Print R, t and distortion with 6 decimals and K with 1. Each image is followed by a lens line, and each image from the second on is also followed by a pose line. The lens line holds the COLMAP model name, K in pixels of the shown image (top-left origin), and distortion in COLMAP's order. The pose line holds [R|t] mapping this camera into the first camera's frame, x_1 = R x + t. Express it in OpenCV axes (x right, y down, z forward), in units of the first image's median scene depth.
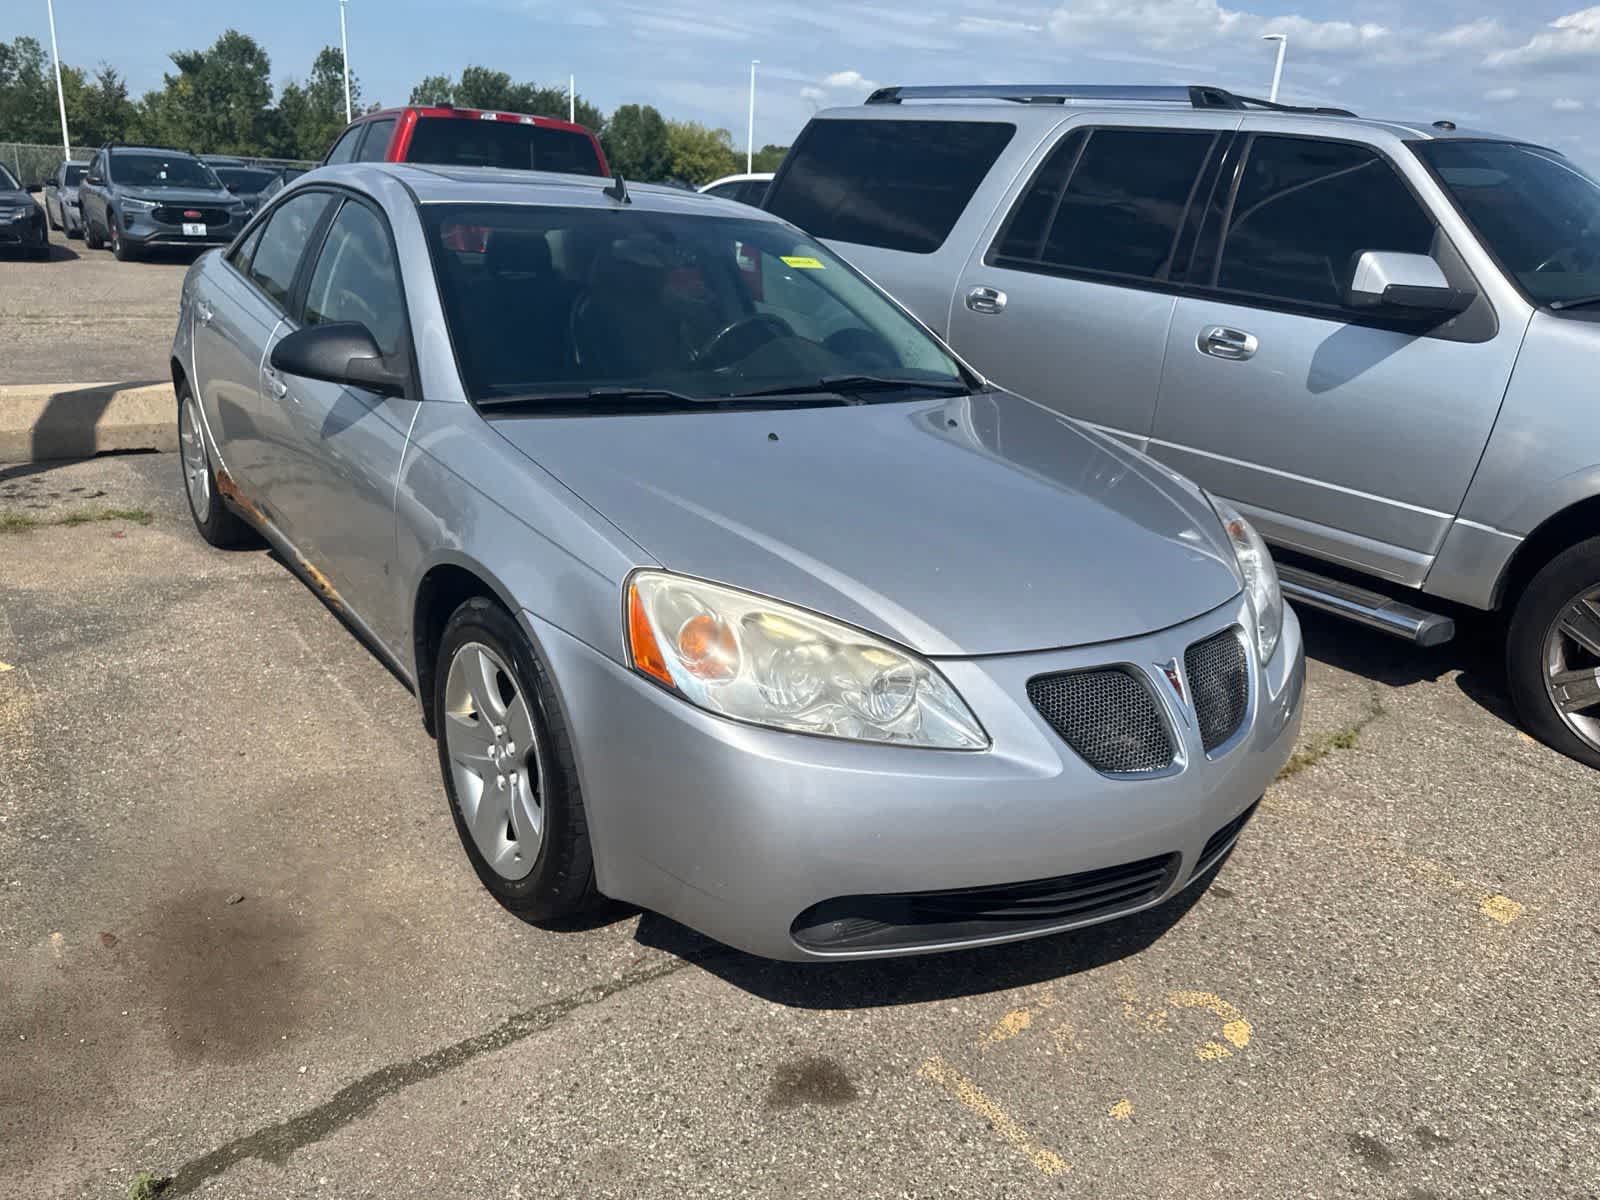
lens RADIAL K [[1139.0, 0, 802.1], [0, 1139.0, 603.2], [0, 0, 1]] dist [0.004967, -0.009213]
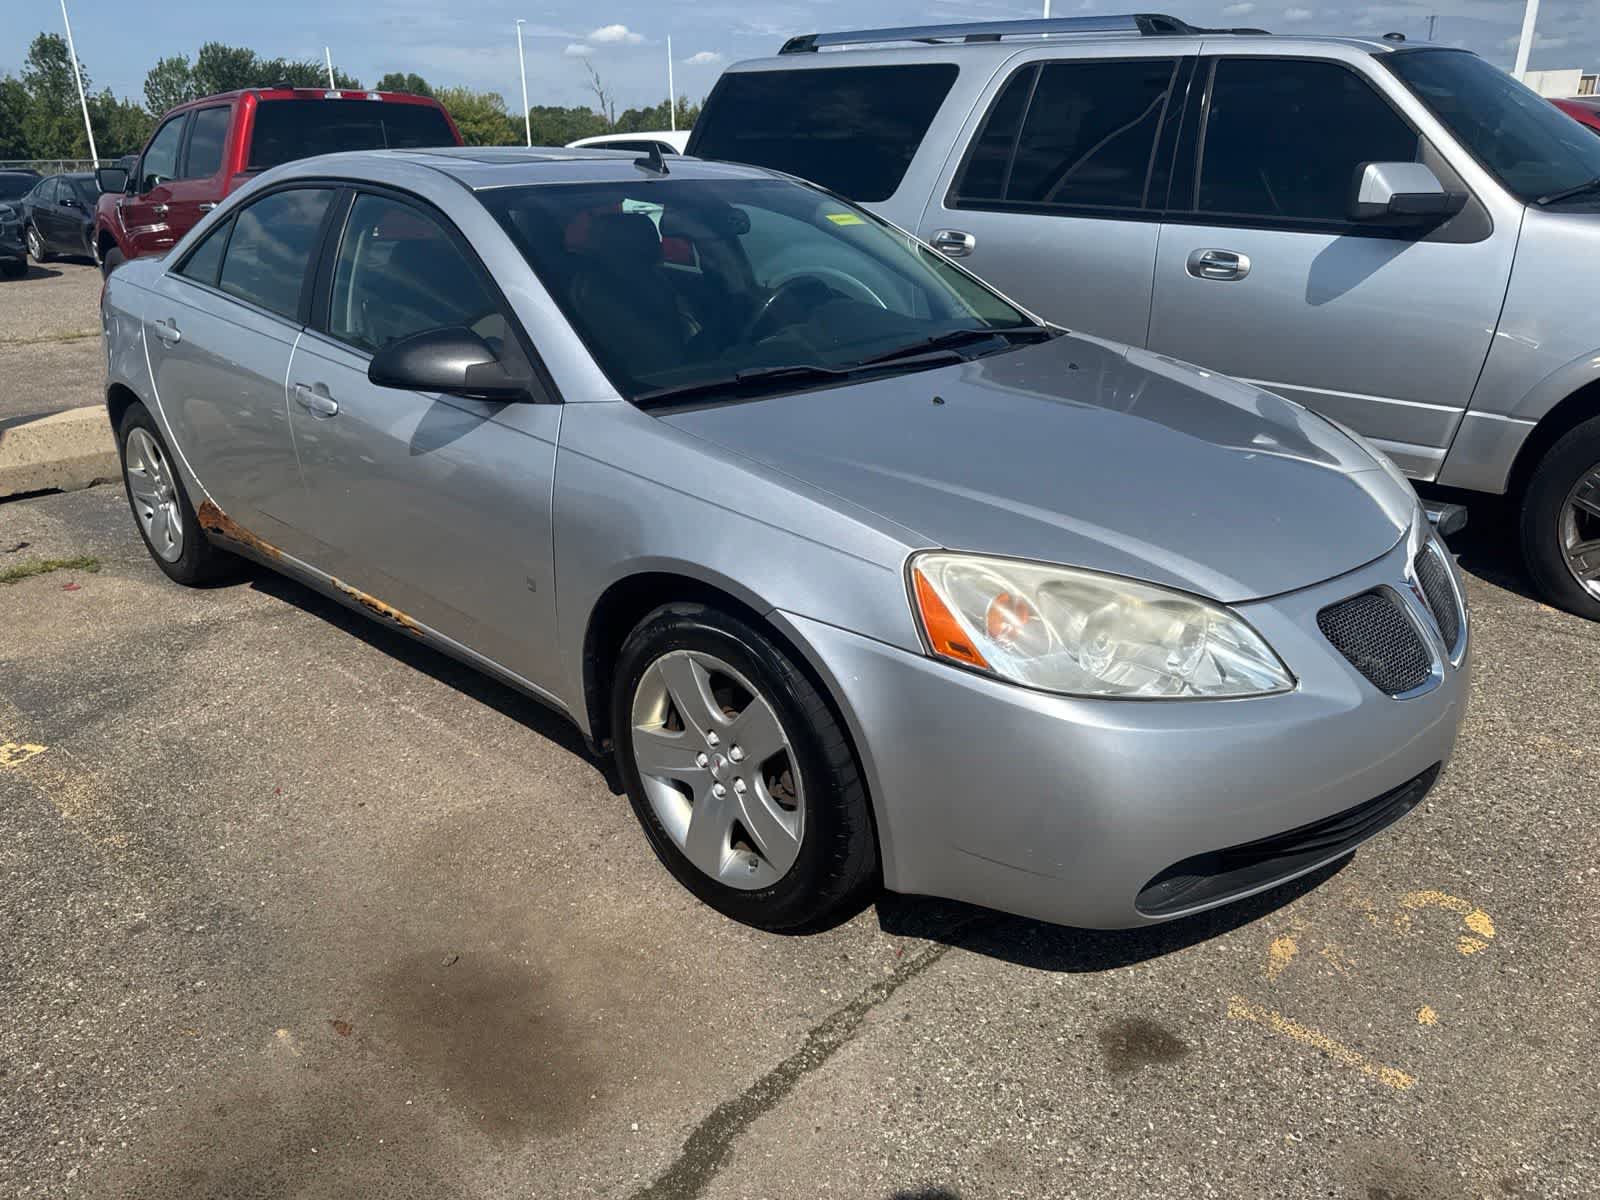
lens RADIAL K [[1137.1, 0, 786.7], [0, 1137.1, 590.5], [0, 0, 1]] dist [0.009977, -0.010842]
pose [[0.983402, -0.126638, 0.129932, -0.285229], [0.123090, 0.991778, 0.035016, -0.033785], [-0.133298, -0.018442, 0.990904, 0.047943]]
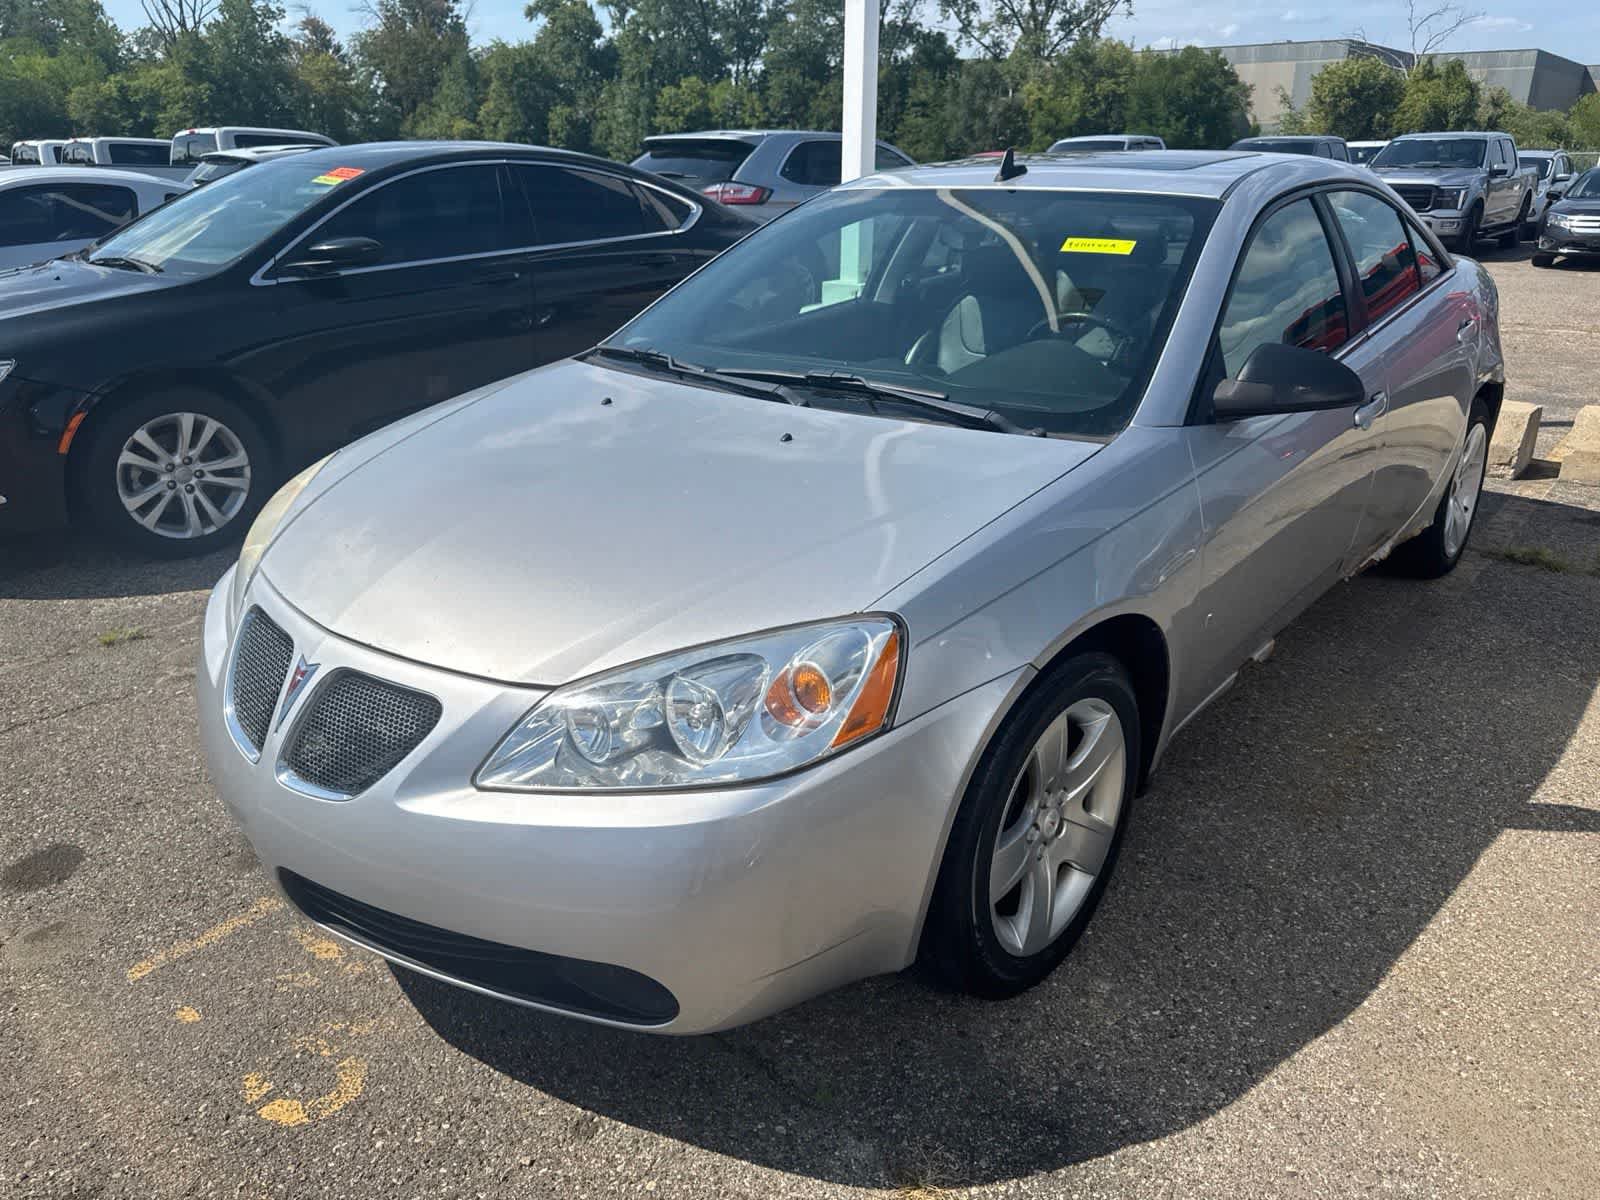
lens RADIAL K [[1138.3, 0, 789.5], [0, 1138.3, 594.1], [0, 0, 1]] dist [0.000453, -0.001759]
pose [[0.210005, 0.286983, -0.934633, 0.974705], [-0.306235, 0.927155, 0.215878, -0.245310], [0.928503, 0.240882, 0.282592, 0.856997]]
